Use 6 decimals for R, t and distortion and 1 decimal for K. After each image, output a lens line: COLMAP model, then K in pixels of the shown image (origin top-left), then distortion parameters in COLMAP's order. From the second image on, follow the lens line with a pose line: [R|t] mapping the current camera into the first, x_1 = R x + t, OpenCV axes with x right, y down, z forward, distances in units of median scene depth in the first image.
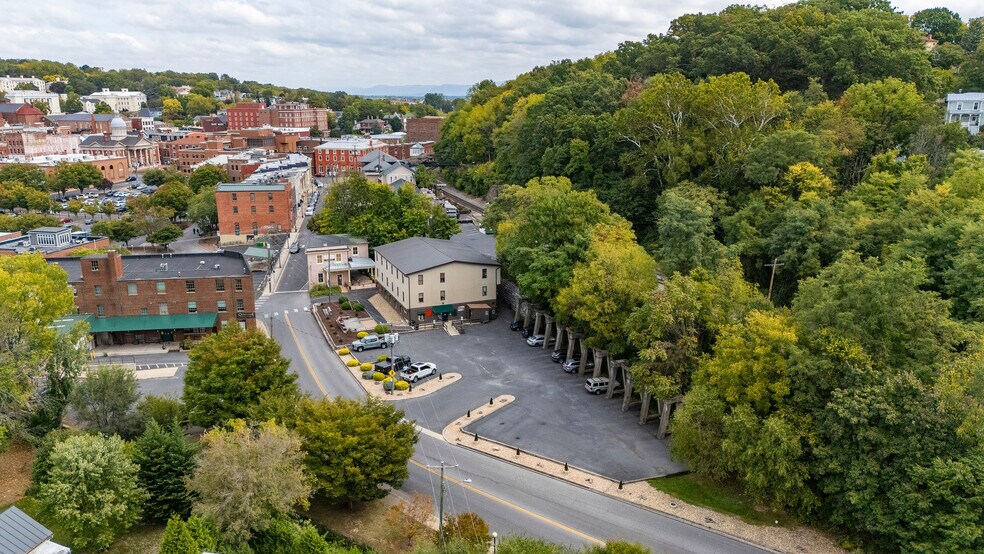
lens RADIAL K [[716.5, 0, 493.3], [0, 716.5, 274.8], [0, 0, 1]] dist [0.080498, -0.087102]
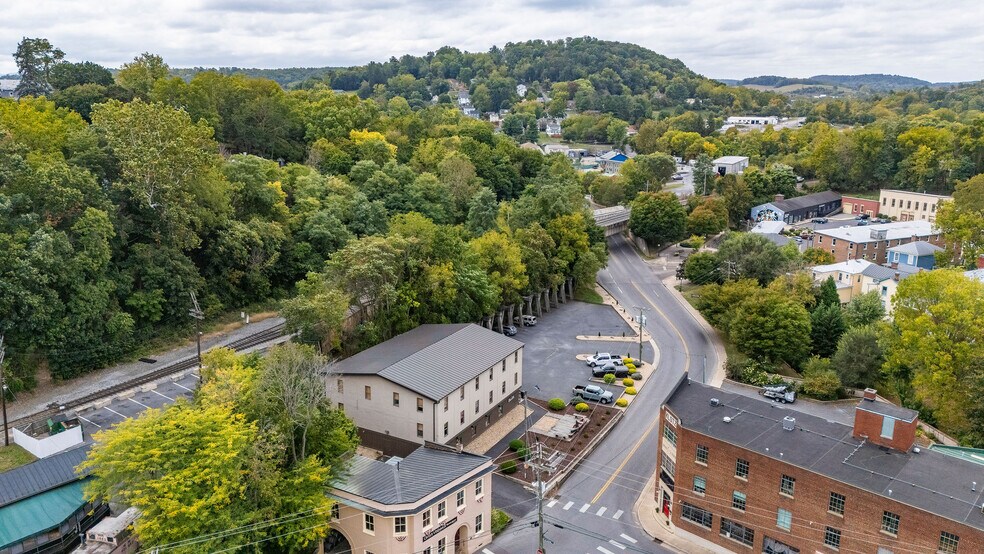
lens RADIAL K [[716.5, 0, 489.4], [0, 716.5, 279.9], [0, 0, 1]] dist [0.080498, -0.087102]
pose [[-0.615336, -0.200137, 0.762435, -0.292146], [0.182798, 0.904635, 0.384995, -0.161372], [-0.766777, 0.376273, -0.520069, 0.576540]]
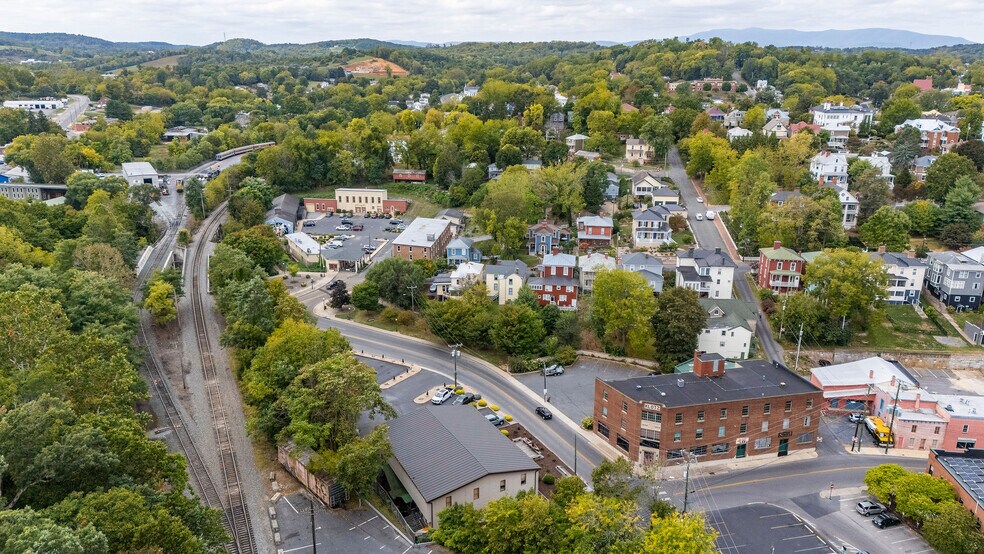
lens RADIAL K [[716.5, 0, 488.6], [0, 716.5, 277.1], [0, 0, 1]] dist [0.080498, -0.087102]
pose [[-0.995886, 0.015663, -0.089254, -0.023604], [-0.032200, 0.859501, 0.510119, -0.277114], [0.084704, 0.510895, -0.855460, 0.718559]]
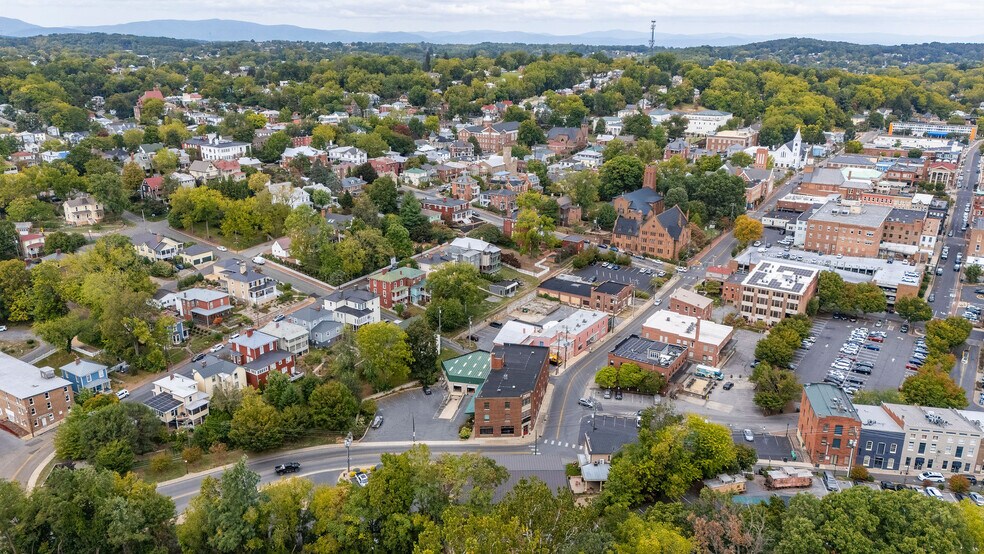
lens RADIAL K [[716.5, 0, 492.2], [0, 716.5, 278.4], [0, 0, 1]] dist [0.080498, -0.087102]
pose [[-0.361732, 0.278998, -0.889556, 0.379661], [-0.233896, 0.896494, 0.376287, -0.325242], [0.902465, 0.344179, -0.259033, 0.515004]]
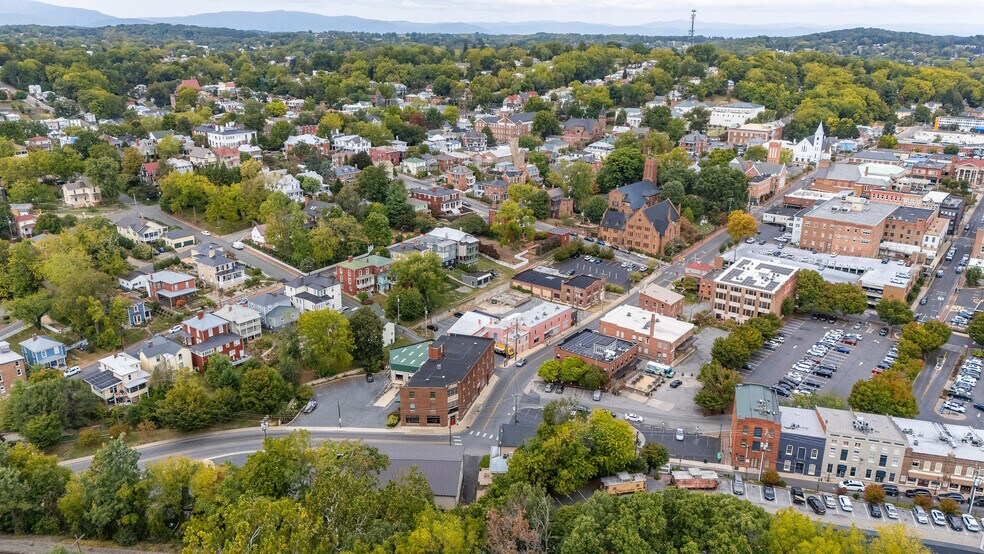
lens RADIAL K [[716.5, 0, 492.7], [0, 716.5, 278.5], [0, 0, 1]] dist [0.080498, -0.087102]
pose [[-0.433803, 0.278931, -0.856745, 0.335016], [-0.227777, 0.886038, 0.403800, -0.347643], [0.871741, 0.370316, -0.320831, 0.609381]]
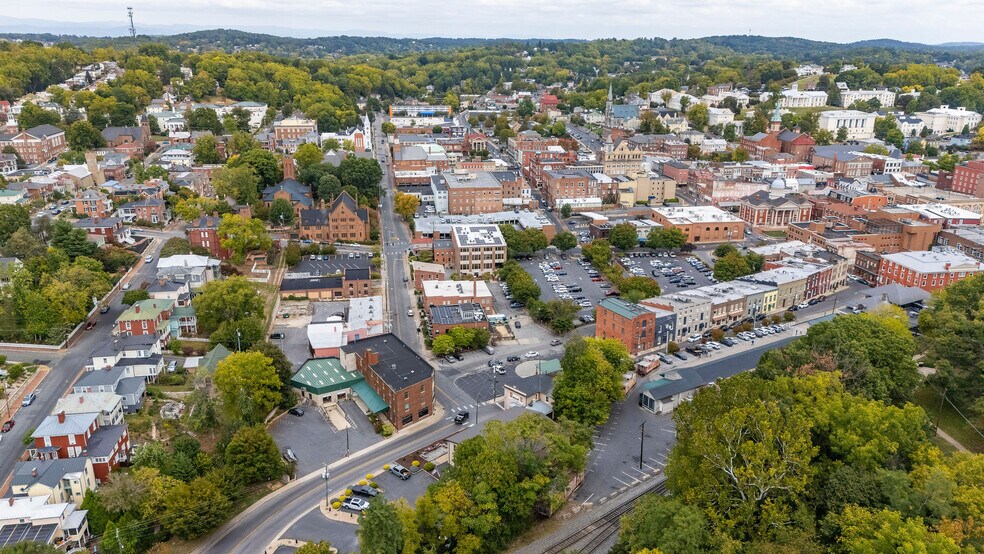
lens RADIAL K [[716.5, 0, 493.8], [0, 716.5, 277.3], [0, 0, 1]] dist [0.080498, -0.087102]
pose [[0.368286, 0.287011, -0.884302, 0.412698], [-0.232813, 0.949322, 0.211155, -0.241174], [0.900091, 0.128111, 0.416442, 0.187359]]
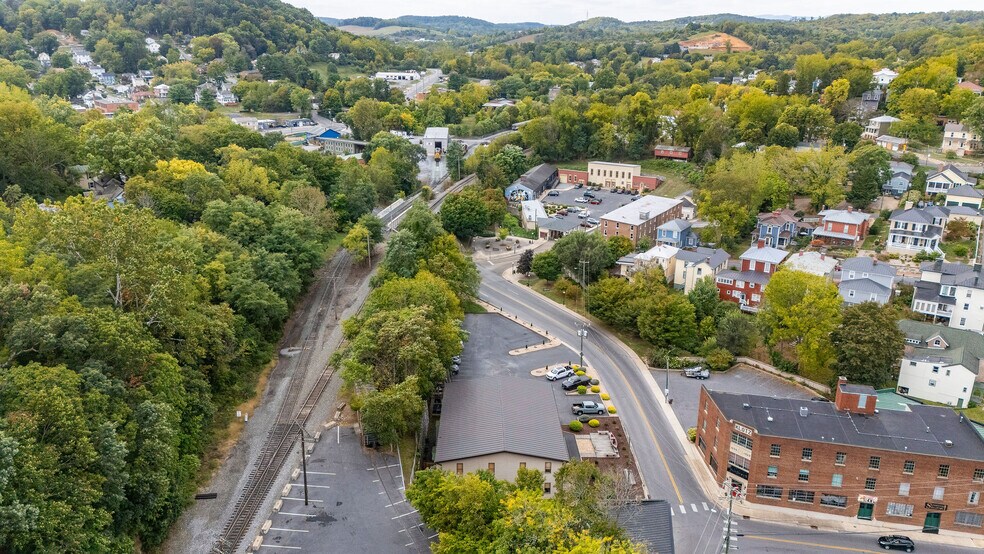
lens RADIAL K [[716.5, 0, 490.5], [0, 716.5, 278.4], [0, 0, 1]] dist [0.080498, -0.087102]
pose [[-0.929753, -0.124751, 0.346405, -0.148909], [0.081435, 0.847869, 0.523915, -0.260246], [-0.359065, 0.515321, -0.778150, 0.689434]]
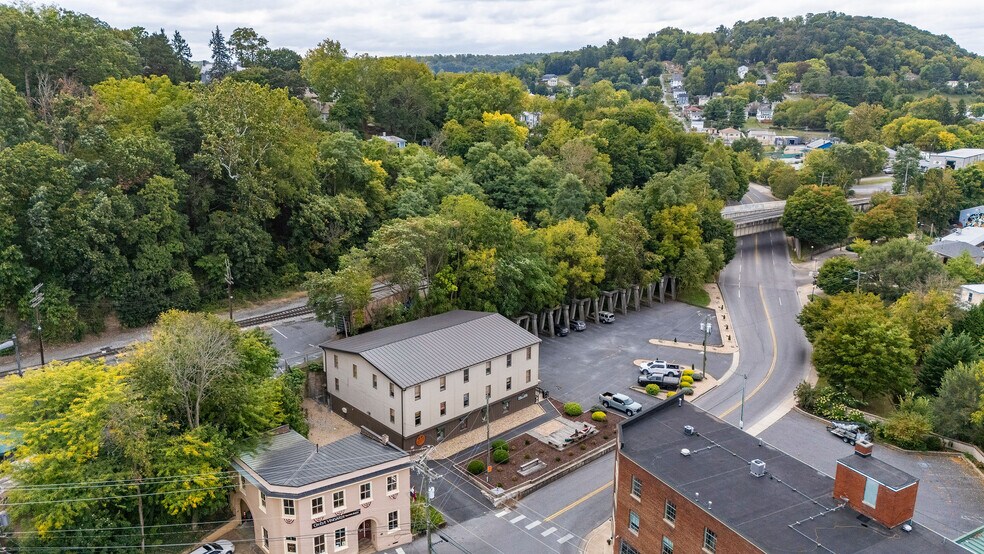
lens RADIAL K [[716.5, 0, 489.0], [0, 716.5, 277.2], [0, 0, 1]] dist [0.080498, -0.087102]
pose [[-0.342938, -0.252001, 0.904925, -0.321027], [0.220550, 0.914815, 0.338337, -0.137887], [-0.913100, 0.315610, -0.258146, 0.492908]]
